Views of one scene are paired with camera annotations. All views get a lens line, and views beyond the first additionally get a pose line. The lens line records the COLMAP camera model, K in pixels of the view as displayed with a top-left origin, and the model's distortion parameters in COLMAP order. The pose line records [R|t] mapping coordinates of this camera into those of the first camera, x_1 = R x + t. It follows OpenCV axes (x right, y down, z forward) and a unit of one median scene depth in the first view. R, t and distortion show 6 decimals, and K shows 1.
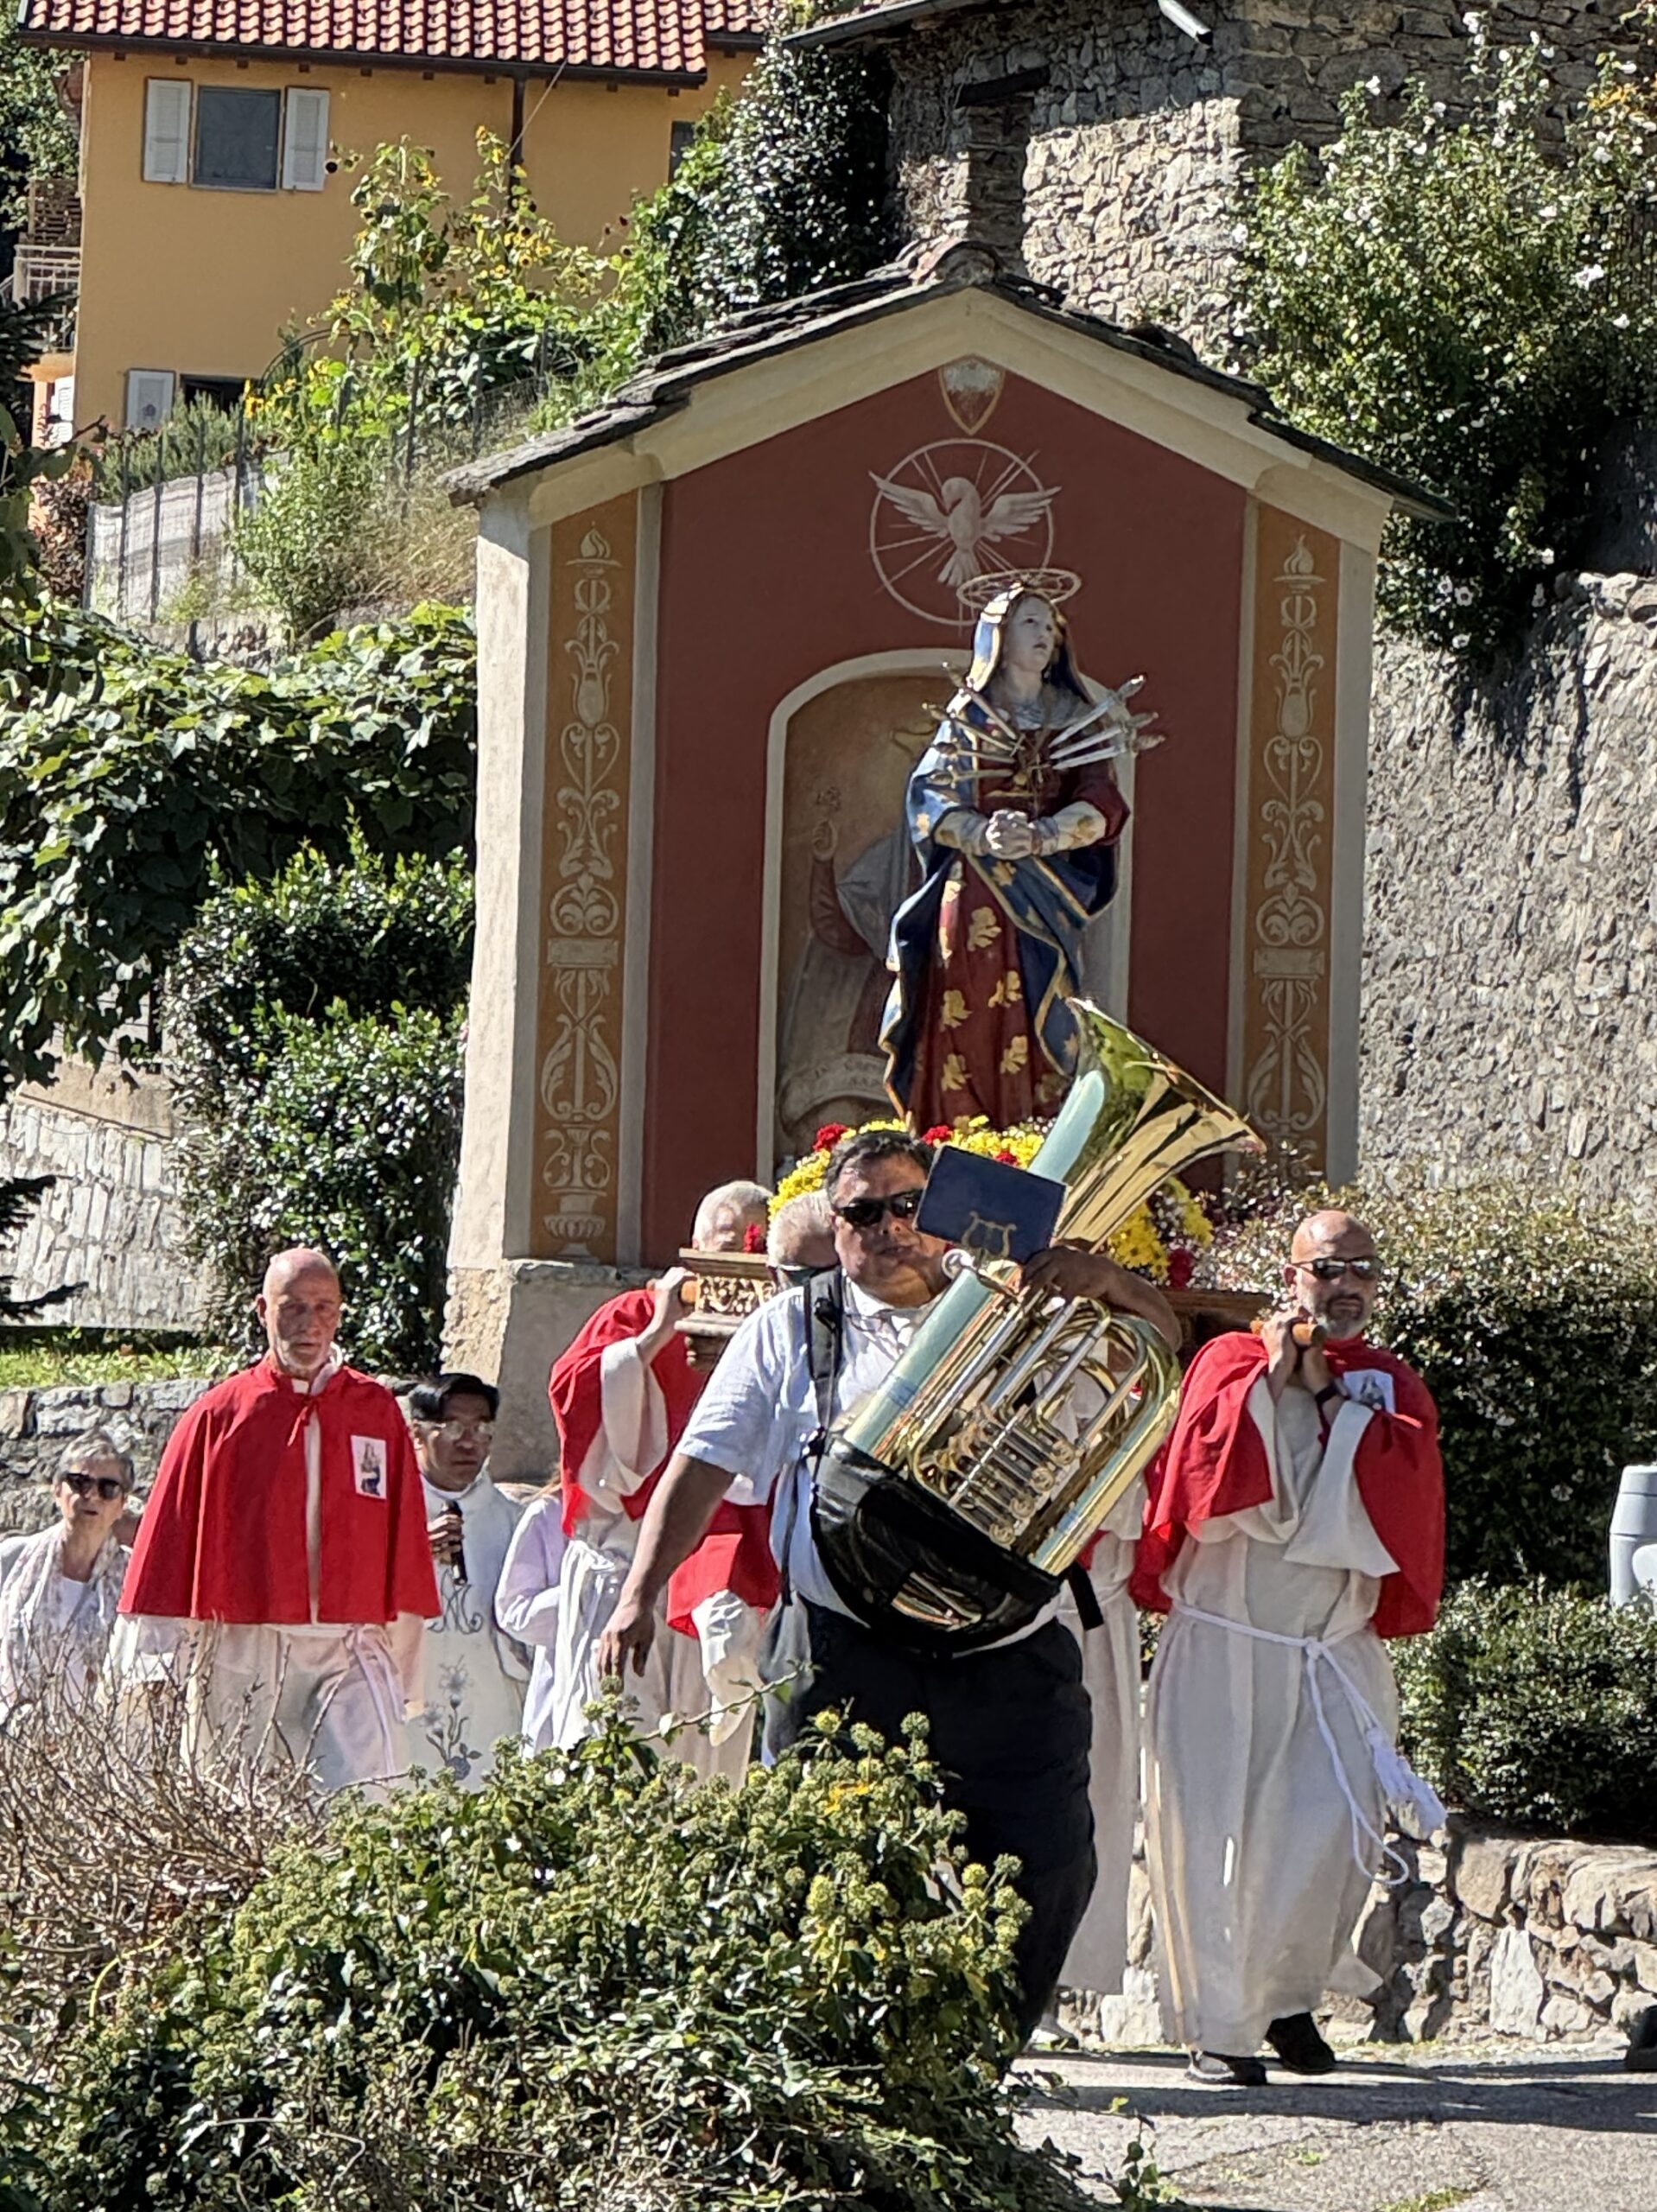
lens RADIAL K [[9691.4, 0, 826.3], [0, 9691.4, 1118.0], [0, 0, 1]] dist [0.568329, 0.000000]
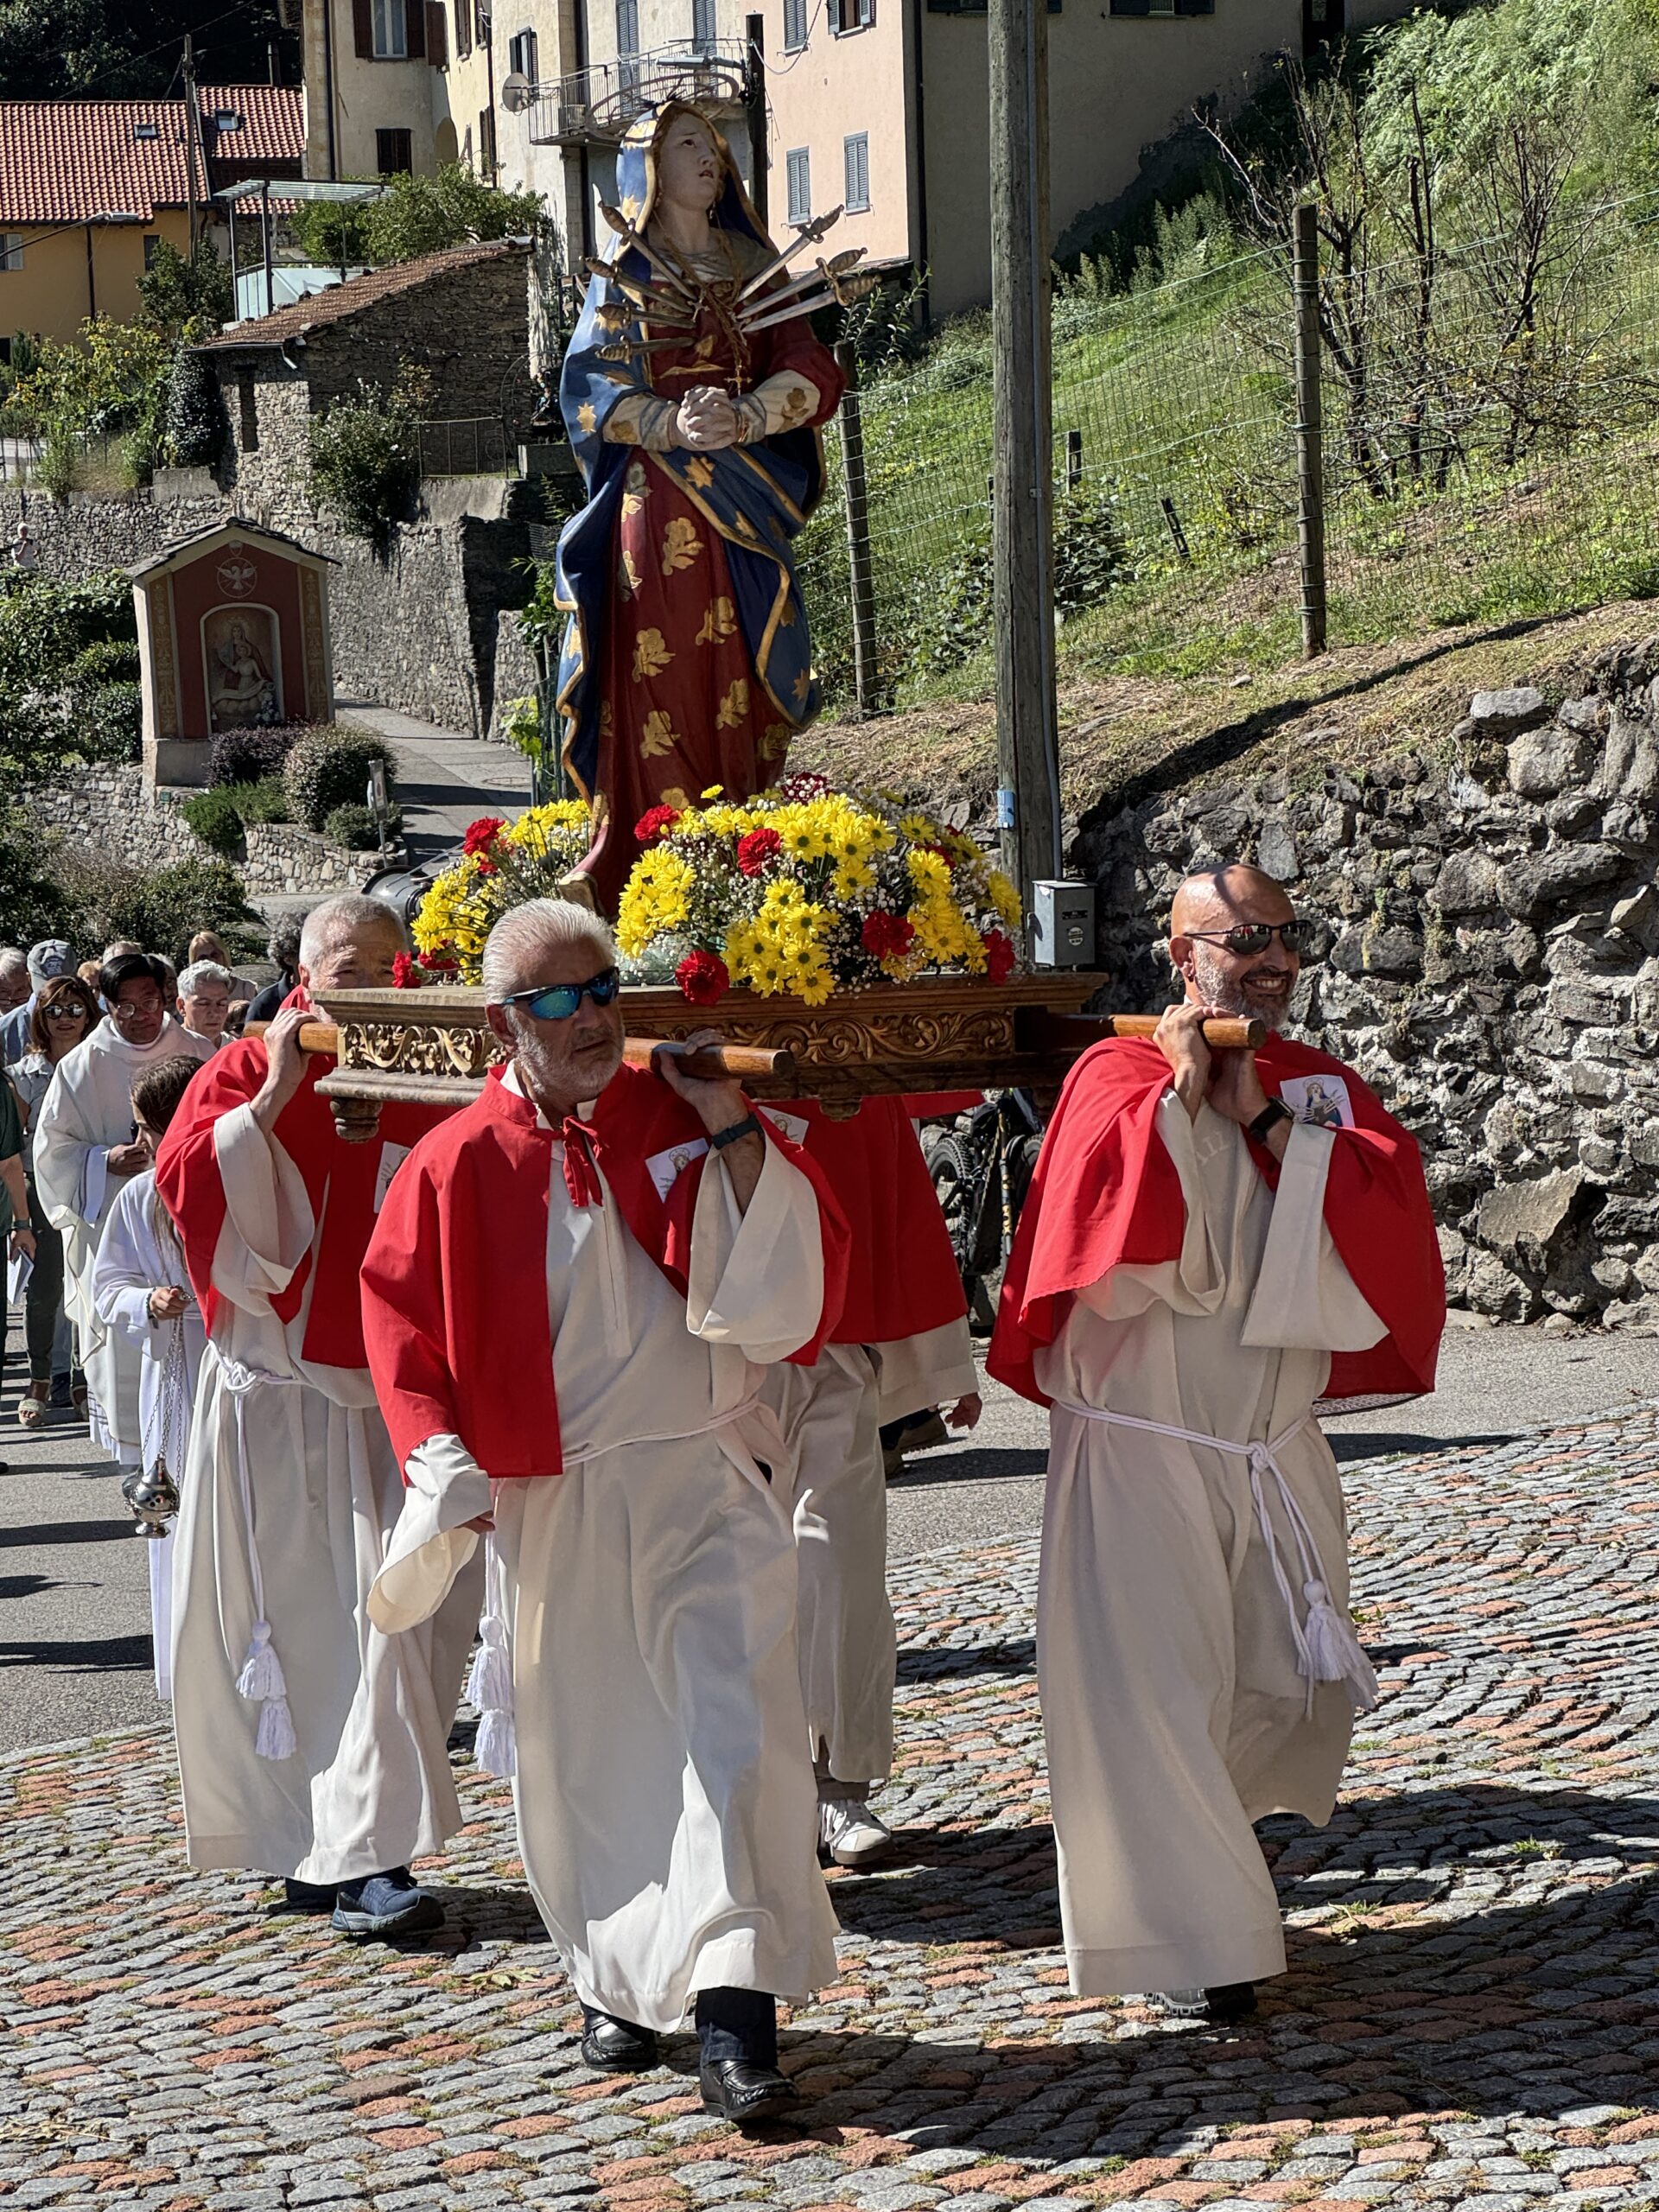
lens RADIAL K [[5220.0, 0, 833.7], [0, 5220.0, 1099.9], [0, 0, 1]] dist [0.196663, 0.000000]
pose [[0.990839, -0.093523, 0.097426, 0.023108], [0.079495, 0.987087, 0.139065, -0.112066], [-0.109174, -0.130046, 0.985479, -1.251310]]
